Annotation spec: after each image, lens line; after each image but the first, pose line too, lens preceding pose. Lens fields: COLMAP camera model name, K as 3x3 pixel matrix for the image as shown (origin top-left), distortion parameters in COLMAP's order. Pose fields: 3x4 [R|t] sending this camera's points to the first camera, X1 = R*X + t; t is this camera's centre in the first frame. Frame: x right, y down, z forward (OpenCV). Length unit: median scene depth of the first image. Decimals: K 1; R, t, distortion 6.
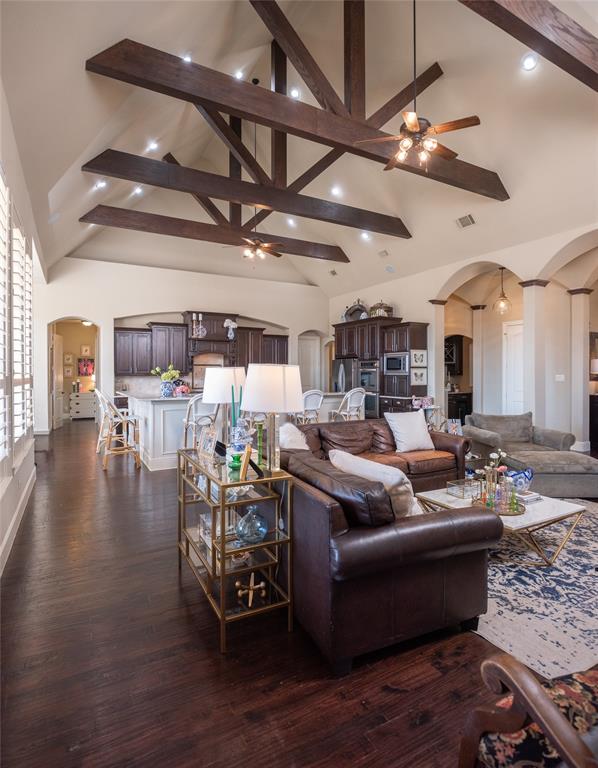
lens RADIAL K [[427.7, 0, 299.0], [0, 427.7, 384.0], [0, 0, 1]] dist [0.002799, 0.000089]
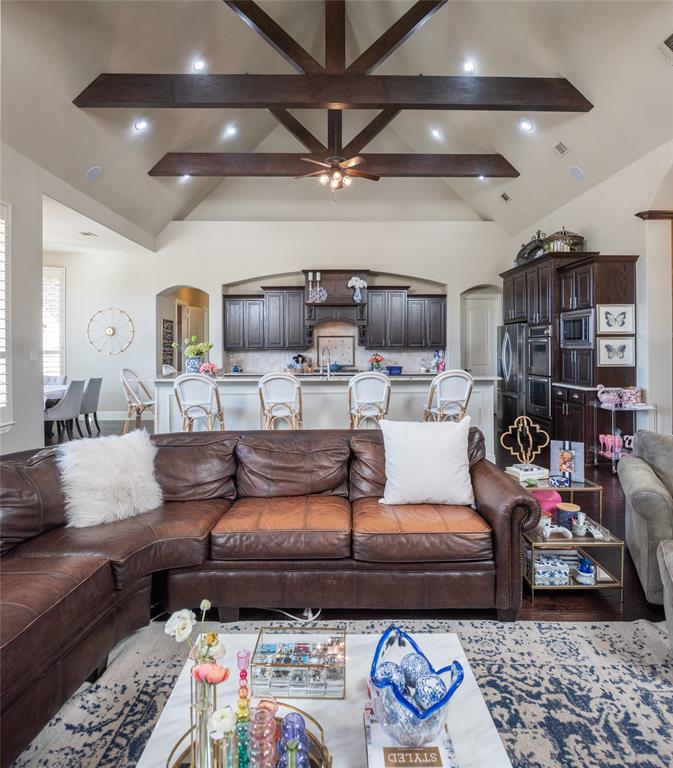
lens RADIAL K [[478.4, 0, 334.2], [0, 478.4, 357.6], [0, 0, 1]] dist [-0.005124, -0.001046]
pose [[0.878645, 0.007380, -0.477418, 0.224144], [-0.010174, 0.999943, -0.003266, -0.002911], [0.477367, 0.007727, 0.878670, 0.236979]]
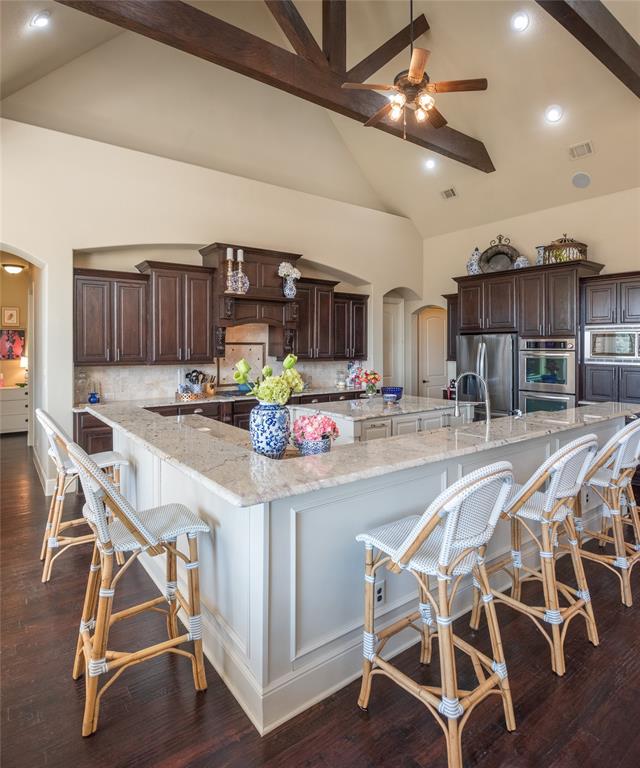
lens RADIAL K [[452.4, 0, 321.4], [0, 452.4, 351.0], [0, 0, 1]] dist [0.002020, 0.000688]
pose [[0.990588, 0.000980, 0.136877, -0.209474], [0.001619, 0.999821, -0.018873, -0.025355], [-0.136871, 0.018917, 0.990408, 0.426226]]
